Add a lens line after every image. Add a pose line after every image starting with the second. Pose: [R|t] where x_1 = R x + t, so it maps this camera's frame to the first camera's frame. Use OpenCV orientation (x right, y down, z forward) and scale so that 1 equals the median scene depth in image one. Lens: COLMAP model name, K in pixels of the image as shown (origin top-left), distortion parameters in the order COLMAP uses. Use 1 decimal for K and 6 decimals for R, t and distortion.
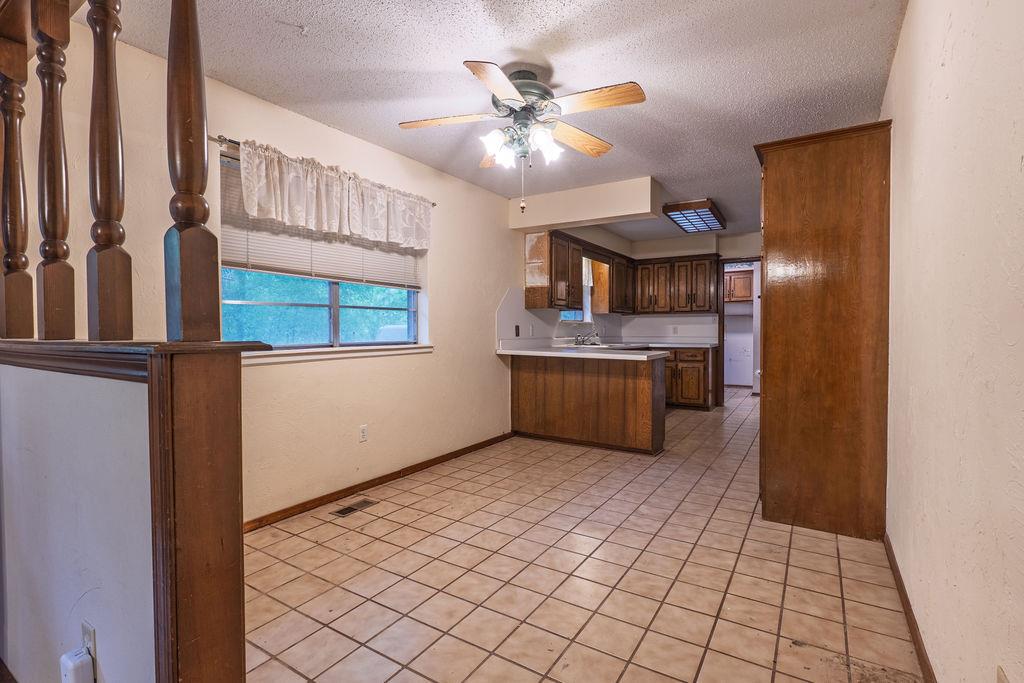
lens RADIAL K [[474.9, 0, 515.3], [0, 474.9, 338.8], [0, 0, 1]] dist [-0.011220, 0.000288]
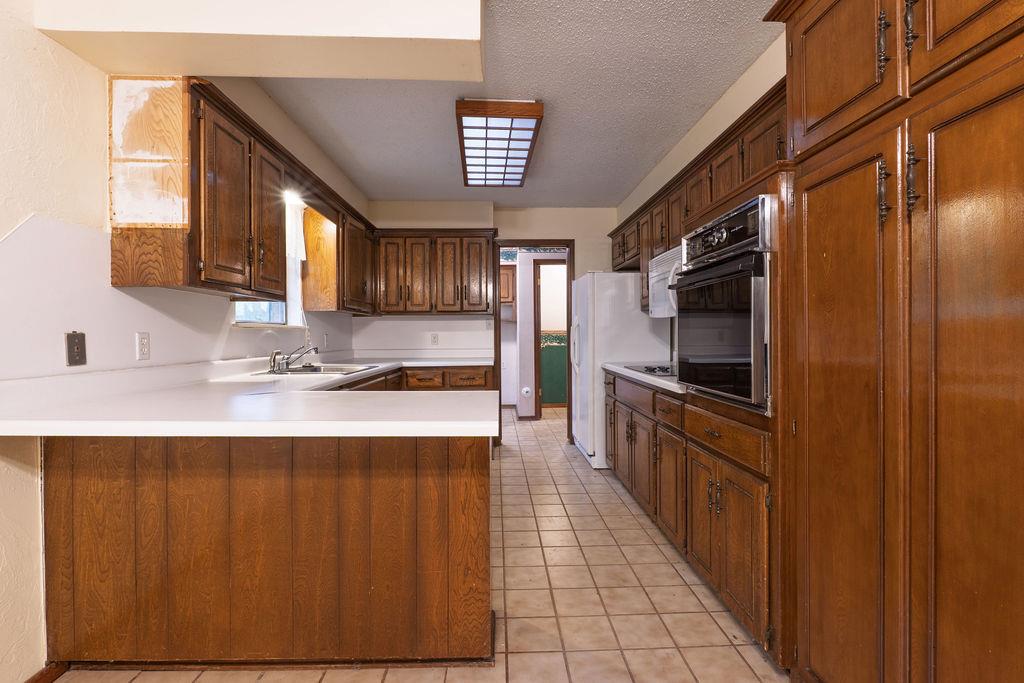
lens RADIAL K [[474.9, 0, 515.3], [0, 474.9, 338.8], [0, 0, 1]] dist [-0.011220, 0.000288]
pose [[0.827260, -0.006230, 0.561784, 0.059934], [0.013409, 0.999873, -0.008657, -0.013575], [-0.561659, 0.014695, 0.827239, 0.442925]]
